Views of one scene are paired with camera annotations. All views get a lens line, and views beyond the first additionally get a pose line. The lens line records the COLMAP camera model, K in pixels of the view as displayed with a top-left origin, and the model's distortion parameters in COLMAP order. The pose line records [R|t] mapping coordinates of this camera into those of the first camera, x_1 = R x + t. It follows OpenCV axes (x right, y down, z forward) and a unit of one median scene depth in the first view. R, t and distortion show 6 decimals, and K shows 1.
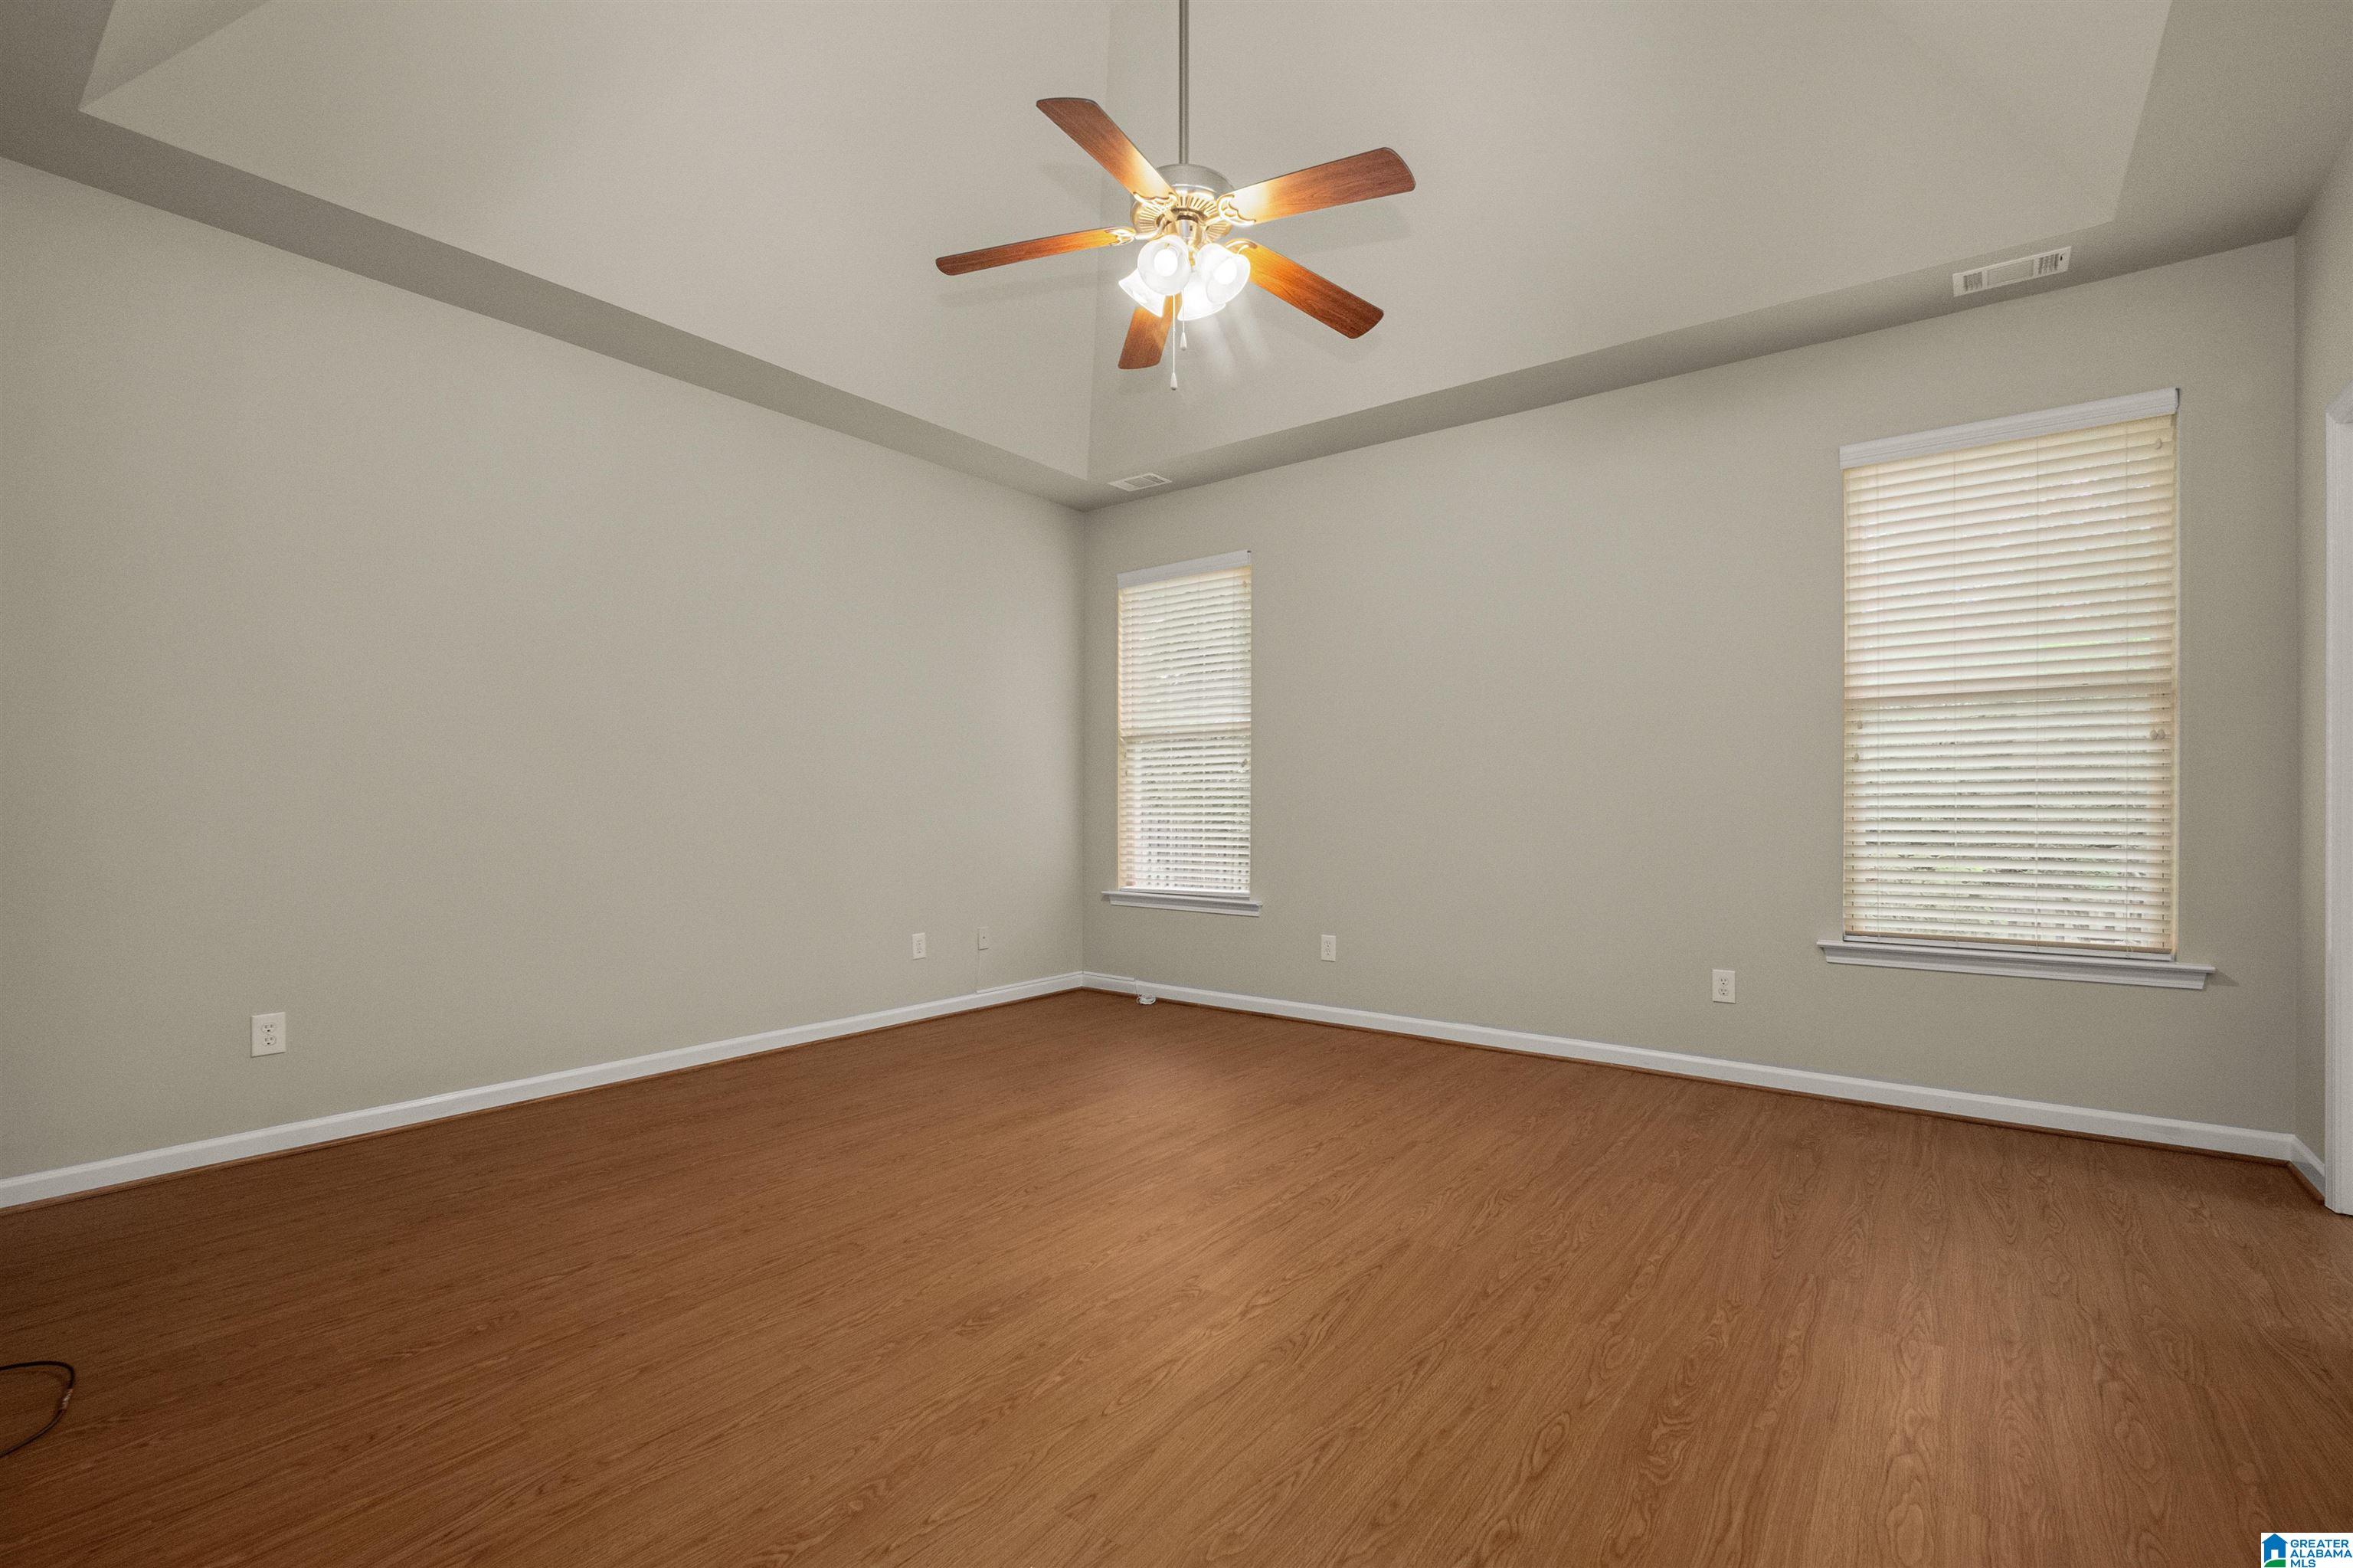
lens RADIAL K [[1025.4, 0, 1185.0], [0, 1025.4, 809.2], [0, 0, 1]] dist [-0.001385, 0.018375]
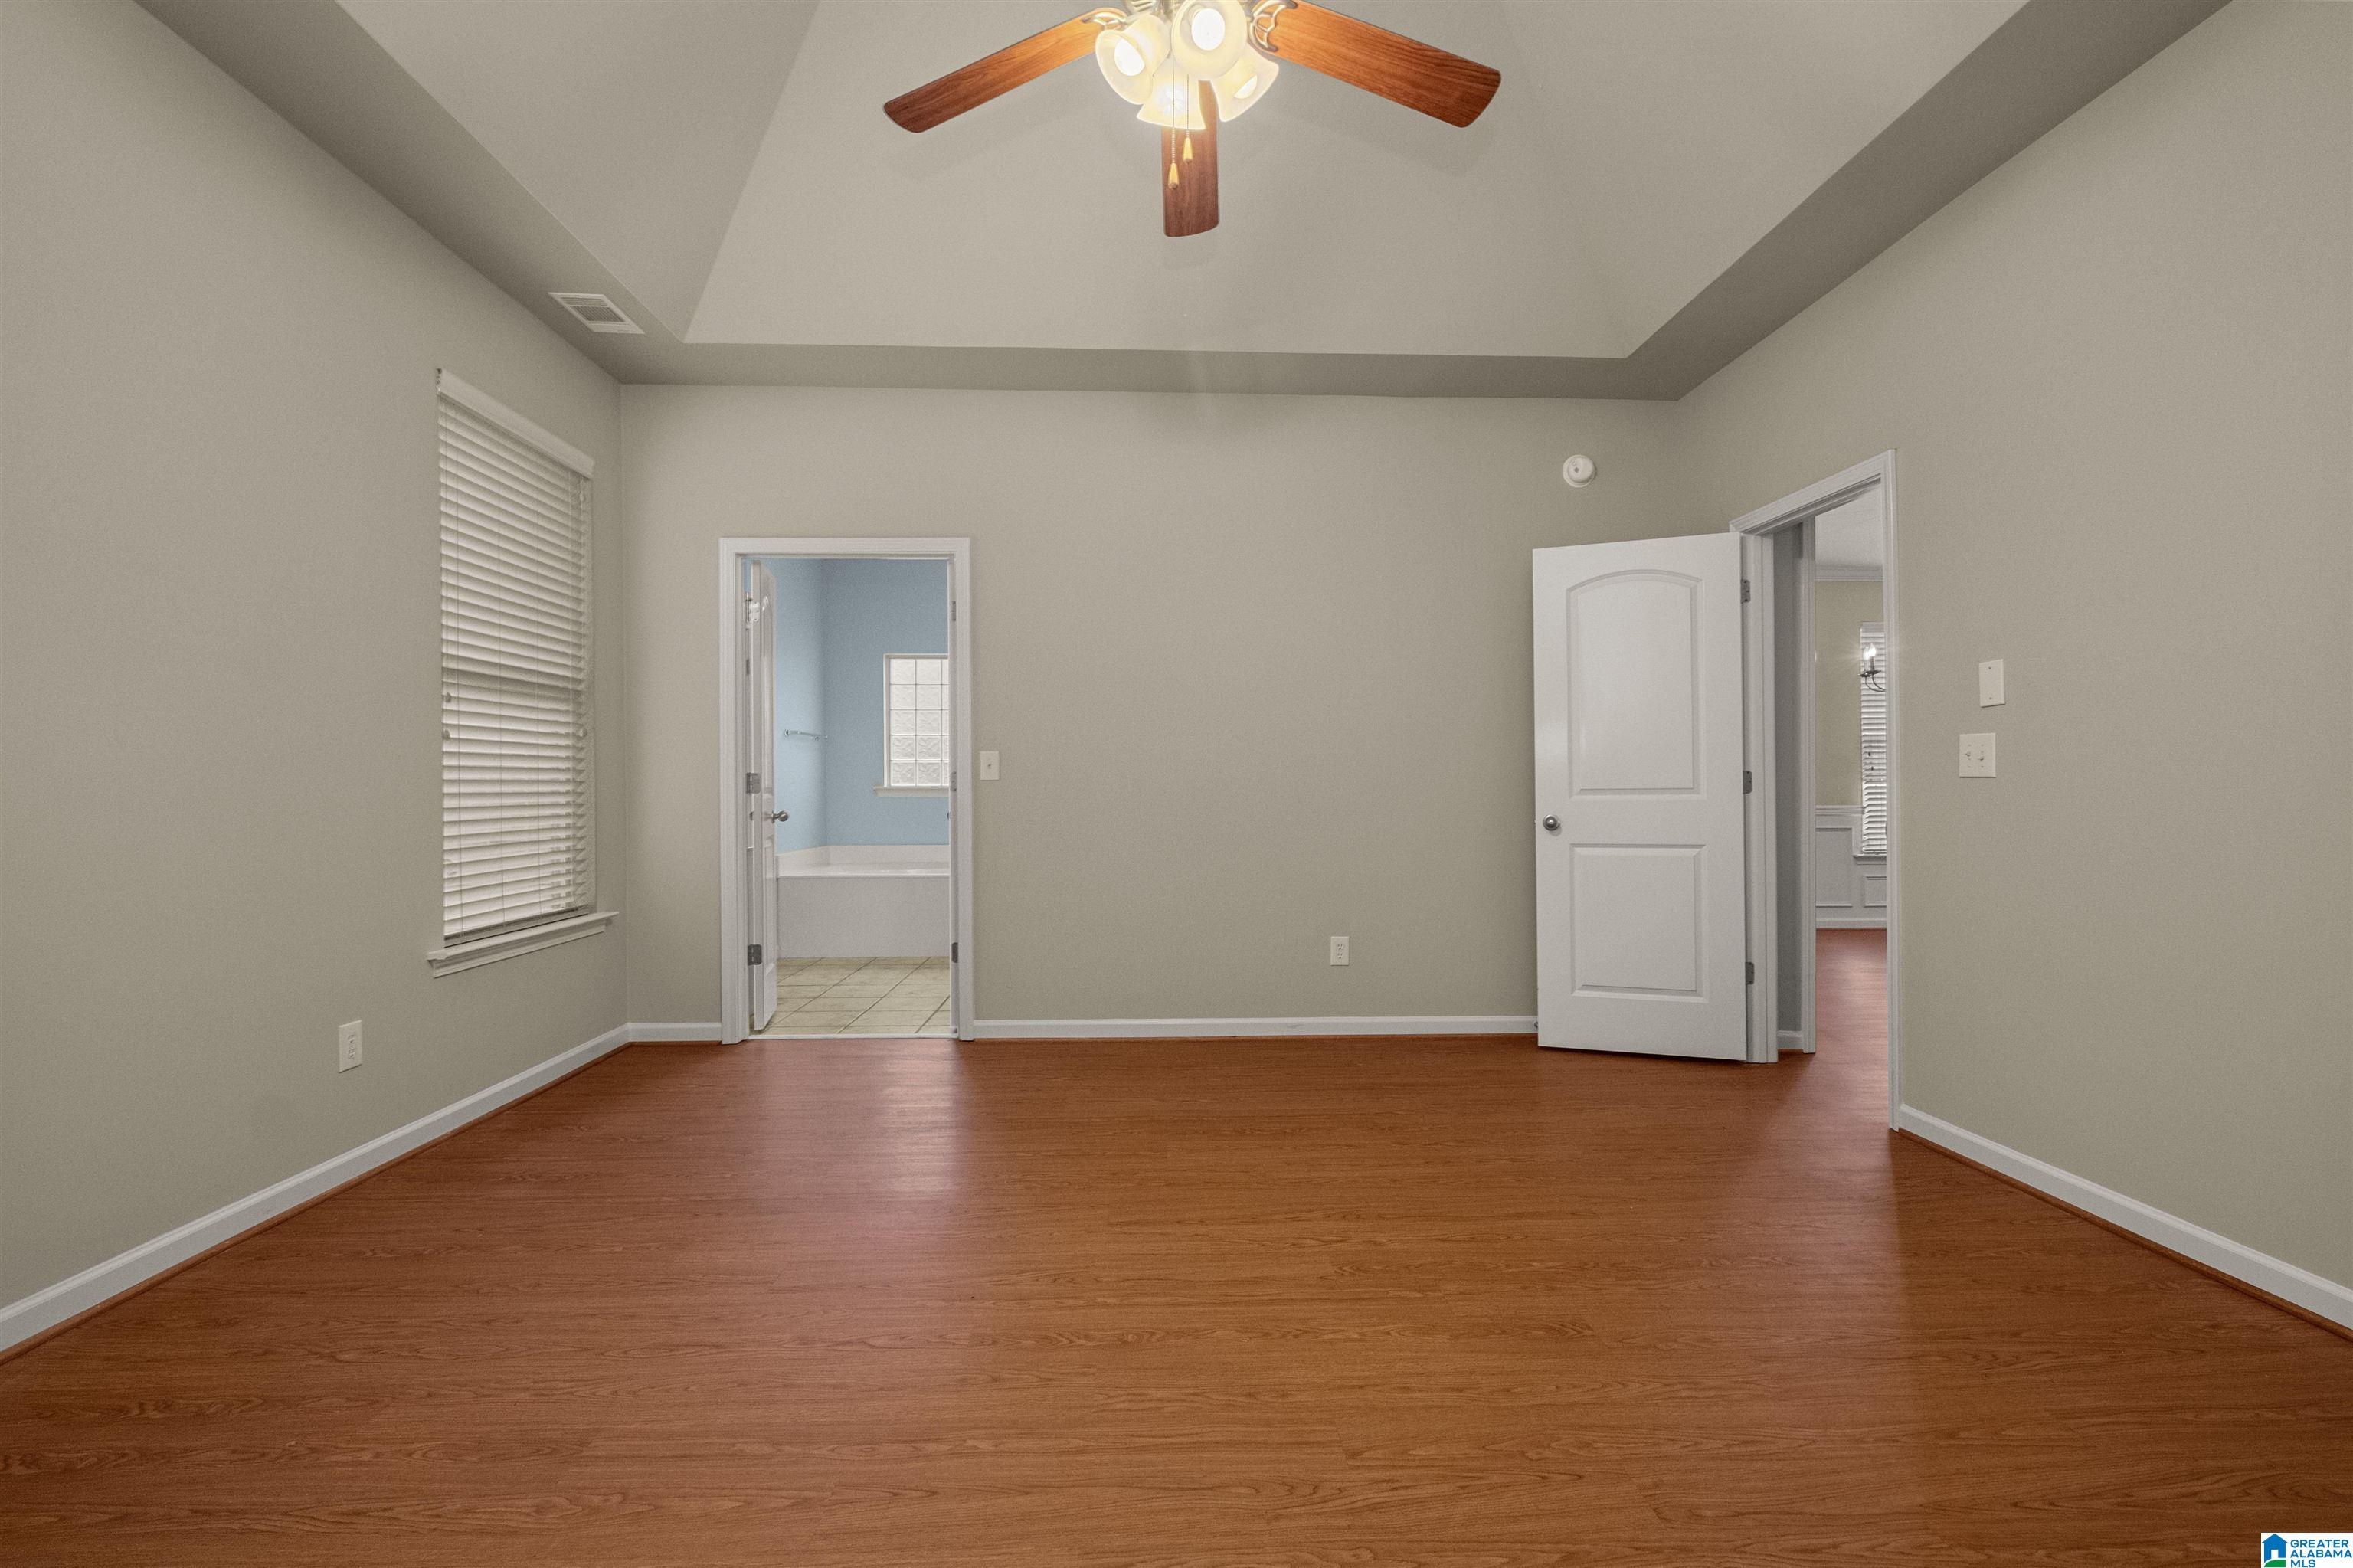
lens RADIAL K [[1021.6, 0, 1184.8], [0, 1021.6, 787.8], [0, 0, 1]] dist [-0.001096, 0.000341]
pose [[-0.630526, 0.004670, 0.776154, -0.614532], [0.003566, 0.999989, -0.003119, -0.001912], [-0.776160, 0.000801, -0.630535, 1.600670]]
